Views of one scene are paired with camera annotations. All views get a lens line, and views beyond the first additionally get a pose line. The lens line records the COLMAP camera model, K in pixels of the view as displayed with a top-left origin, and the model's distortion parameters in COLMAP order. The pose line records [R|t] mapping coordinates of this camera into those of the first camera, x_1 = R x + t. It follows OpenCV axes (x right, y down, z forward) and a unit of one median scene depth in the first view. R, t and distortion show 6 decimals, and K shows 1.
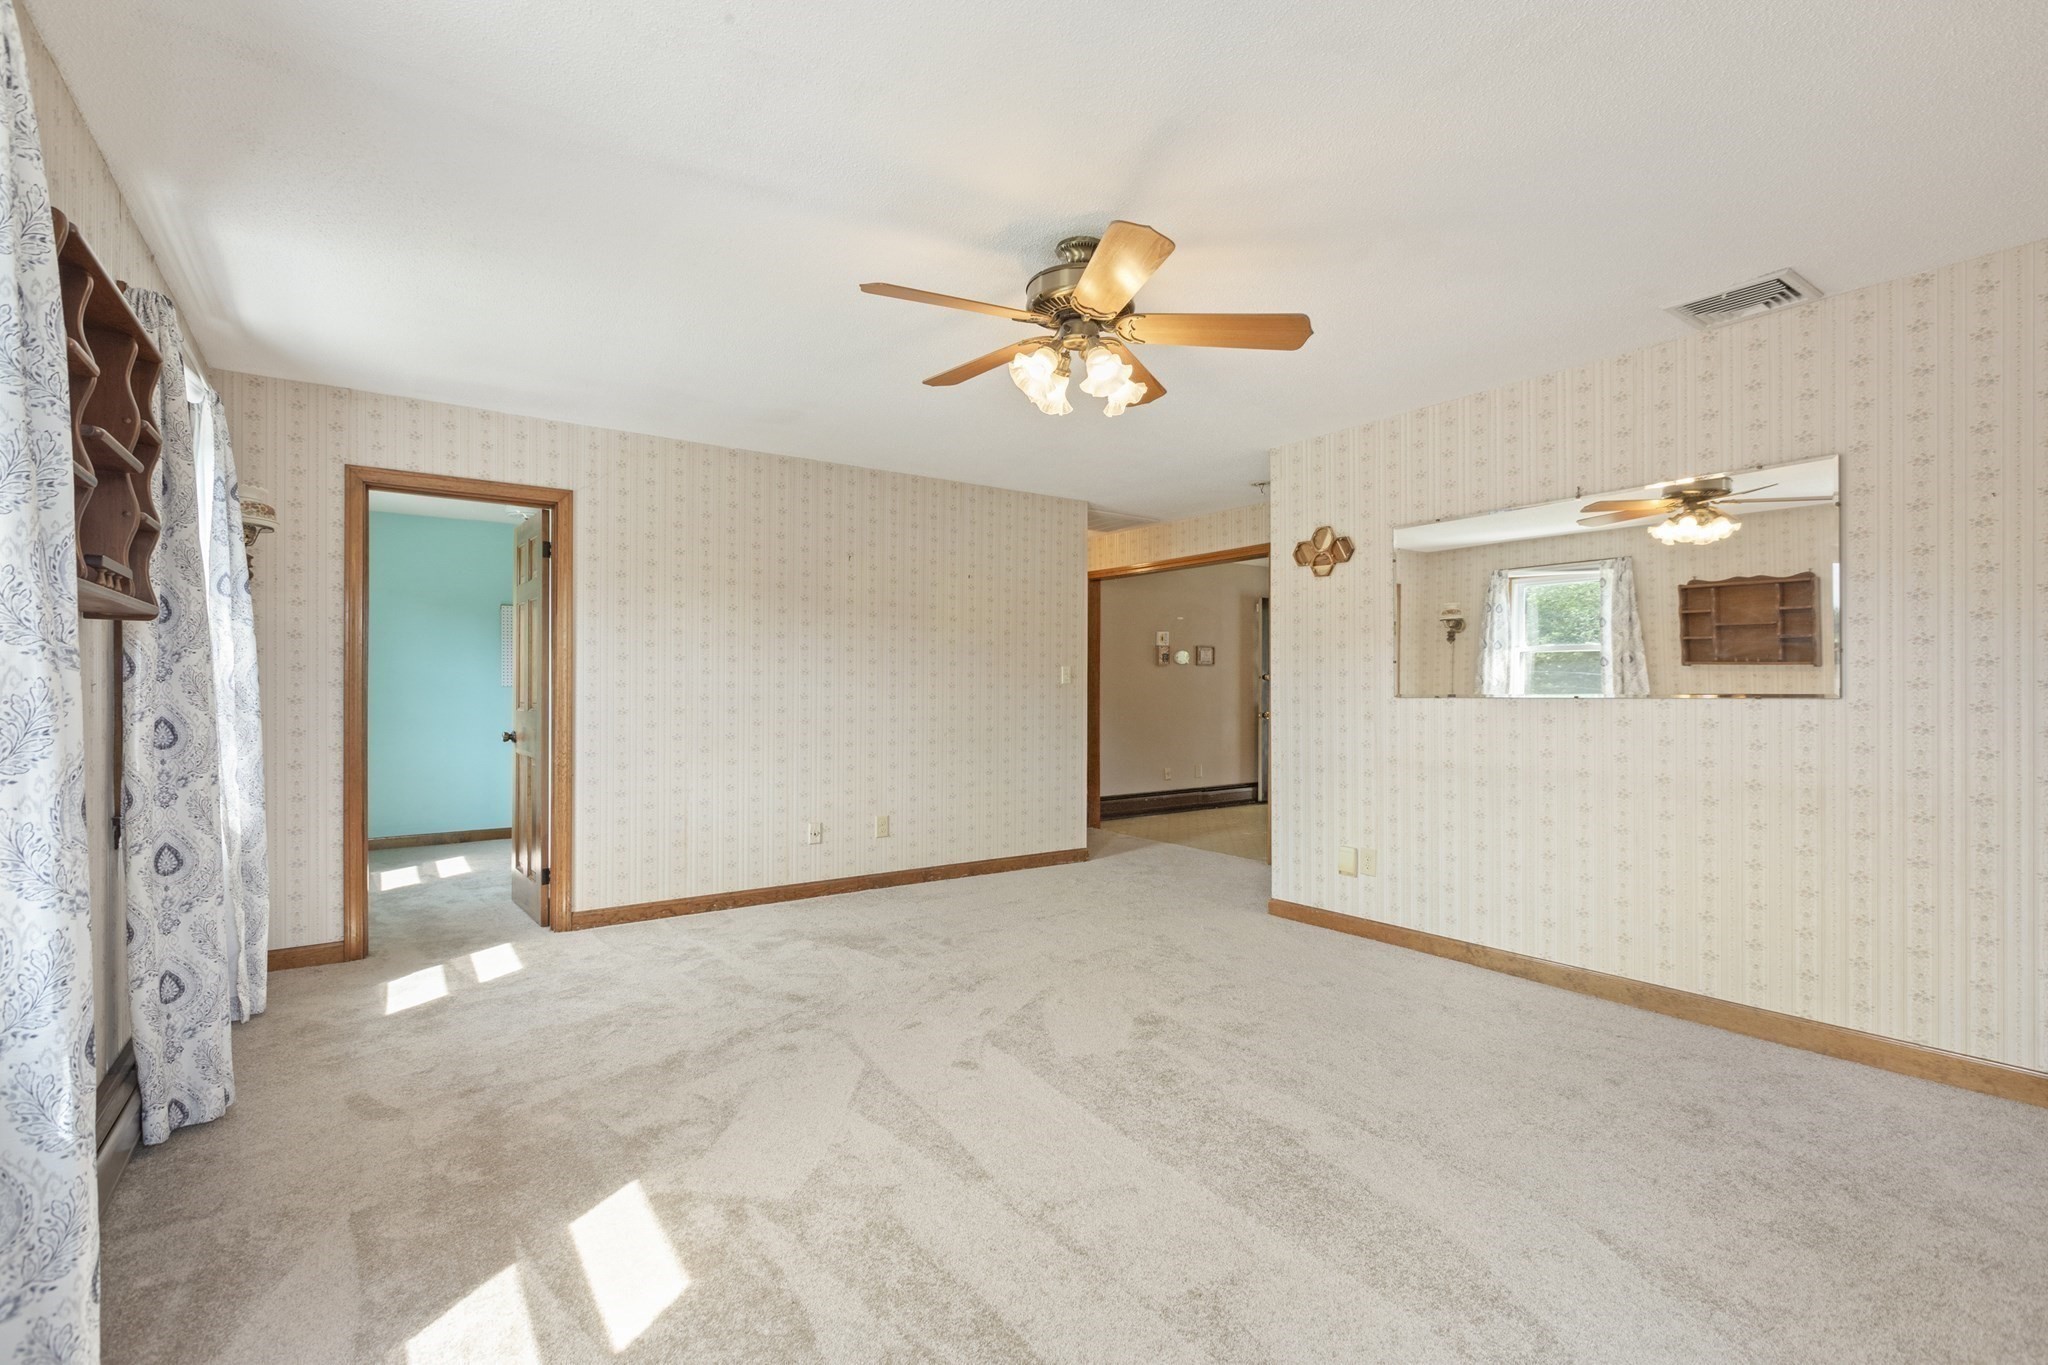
lens RADIAL K [[921.3, 0, 1025.5], [0, 921.3, 675.8], [0, 0, 1]] dist [-0.001319, 0.000066]
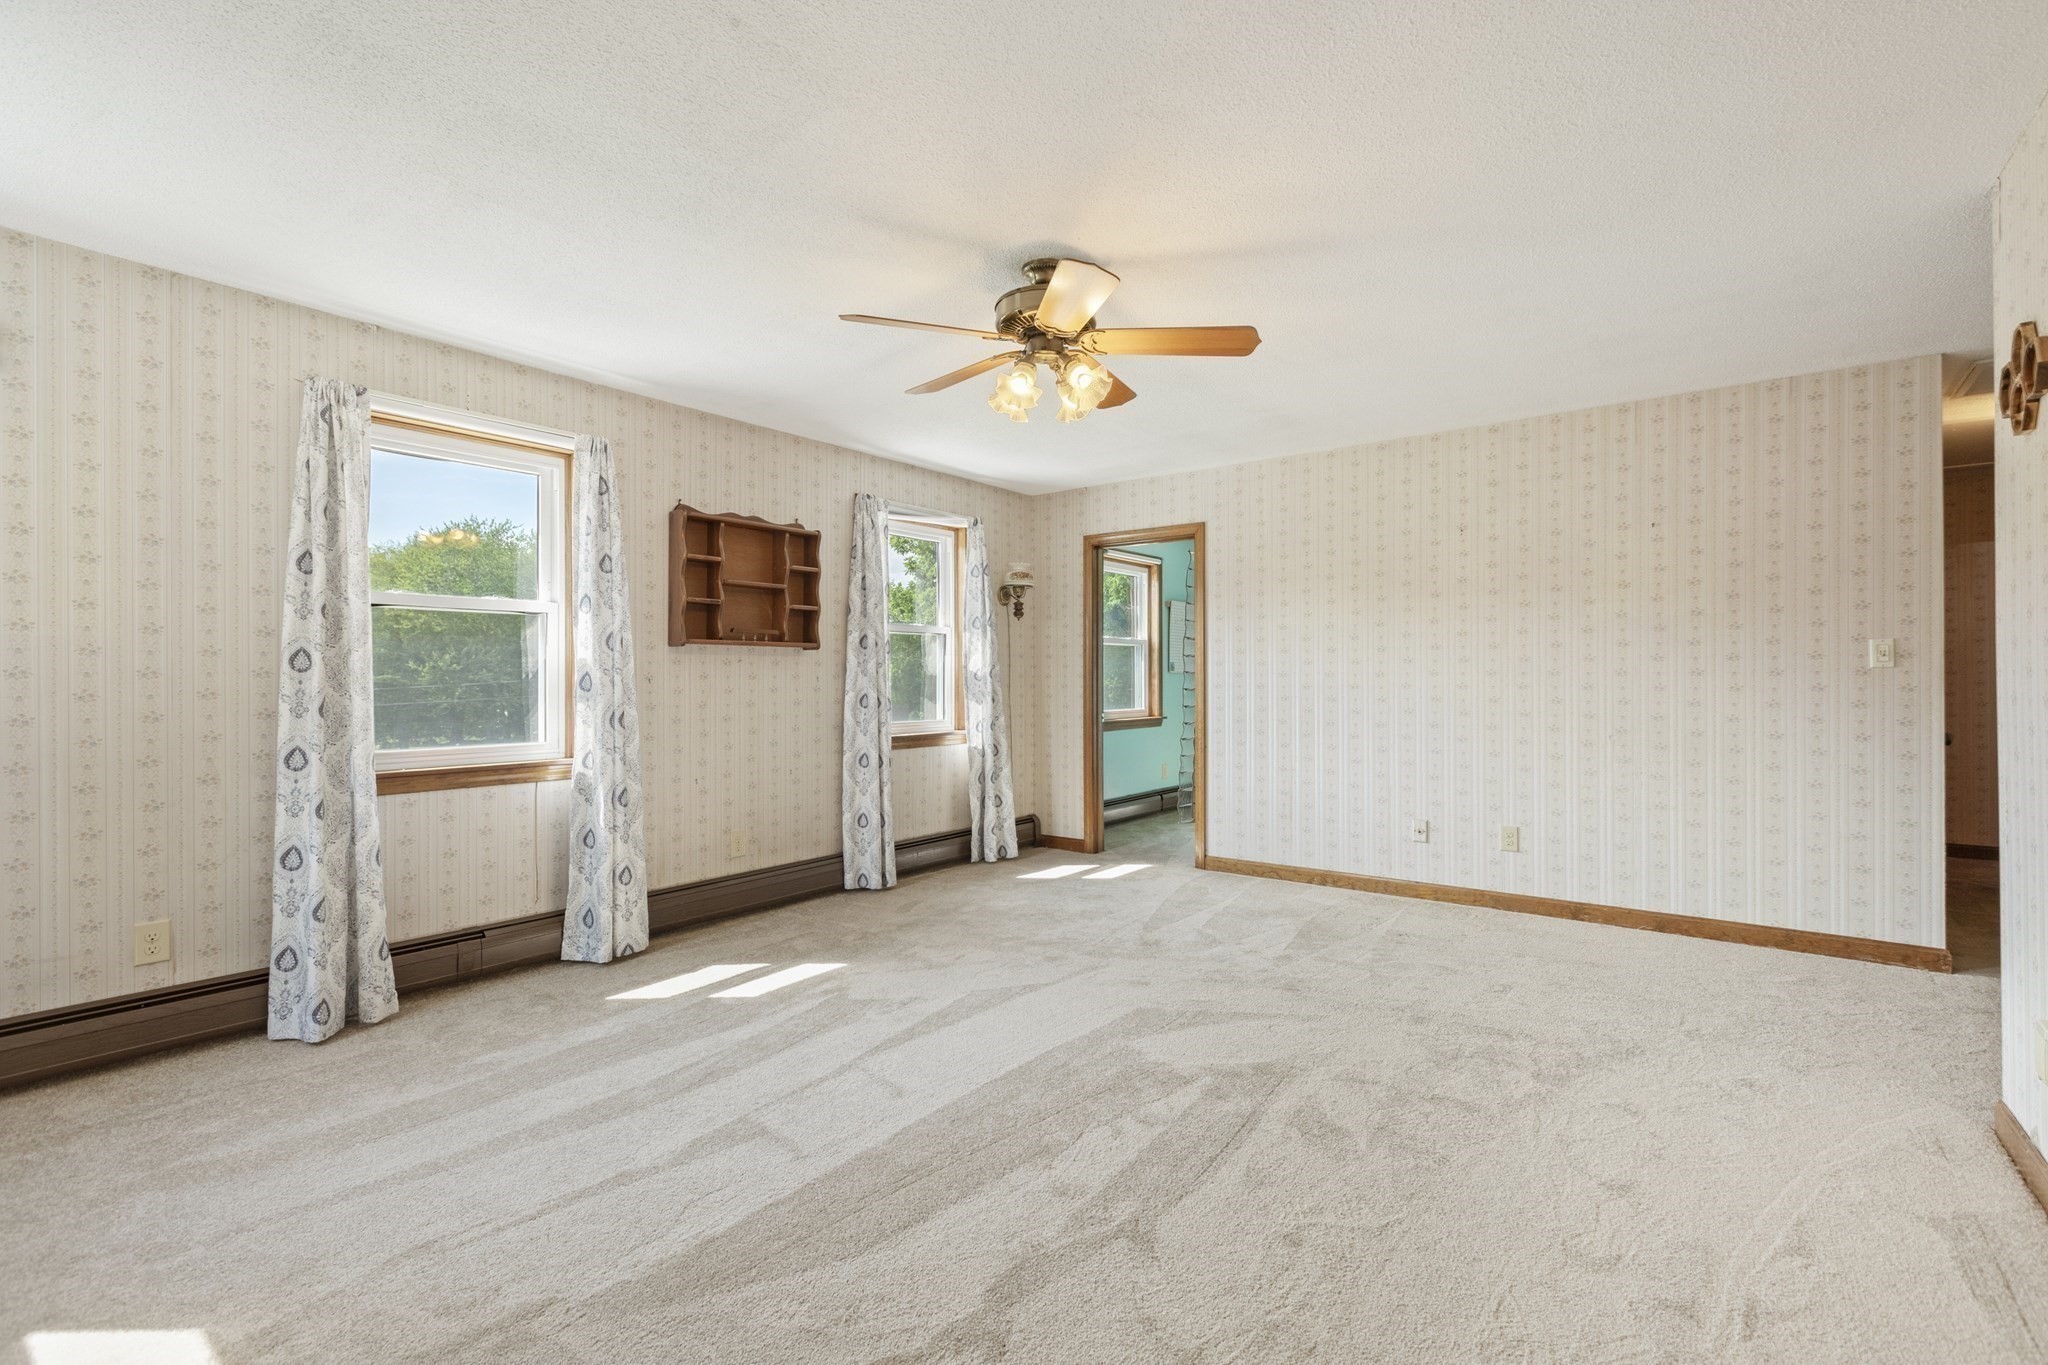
lens RADIAL K [[921.3, 0, 1025.5], [0, 921.3, 675.8], [0, 0, 1]] dist [-0.001319, 0.000066]
pose [[0.288750, -0.004358, -0.957394, 0.806307], [0.019192, 0.999815, 0.001237, 0.004195], [0.957212, -0.018731, 0.288781, 0.494781]]
